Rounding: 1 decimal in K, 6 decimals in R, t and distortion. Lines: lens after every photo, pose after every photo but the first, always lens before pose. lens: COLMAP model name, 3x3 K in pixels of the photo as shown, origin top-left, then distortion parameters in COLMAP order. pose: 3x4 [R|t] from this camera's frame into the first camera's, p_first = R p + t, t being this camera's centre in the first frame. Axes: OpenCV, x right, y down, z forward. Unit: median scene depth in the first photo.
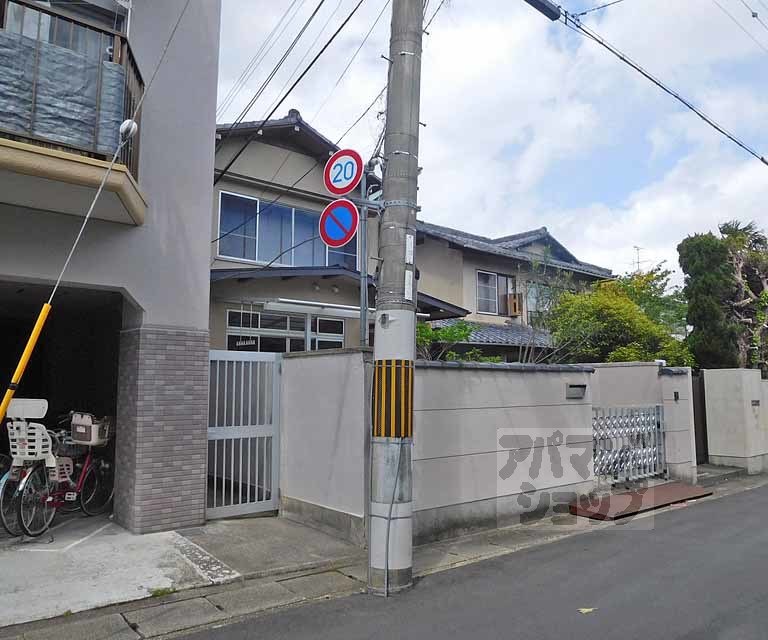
lens RADIAL K [[623.2, 0, 384.0], [0, 623.2, 320.0], [0, 0, 1]] dist [-0.005329, -0.005652]
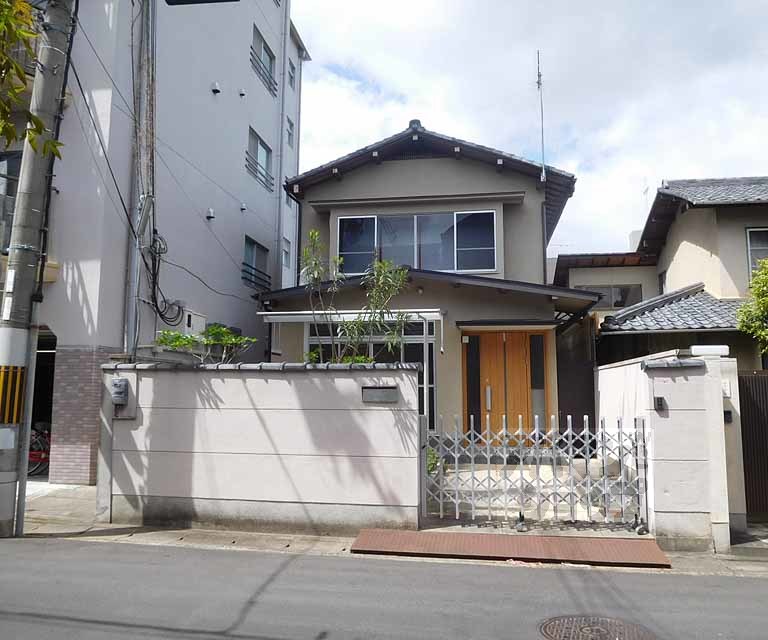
lens RADIAL K [[623.2, 0, 384.0], [0, 623.2, 320.0], [0, 0, 1]] dist [-0.005329, -0.005652]
pose [[0.634063, -0.083119, -0.768801, 1.032722], [0.077484, 0.996032, -0.043782, 0.057585], [0.769390, -0.031810, 0.637987, 0.517228]]
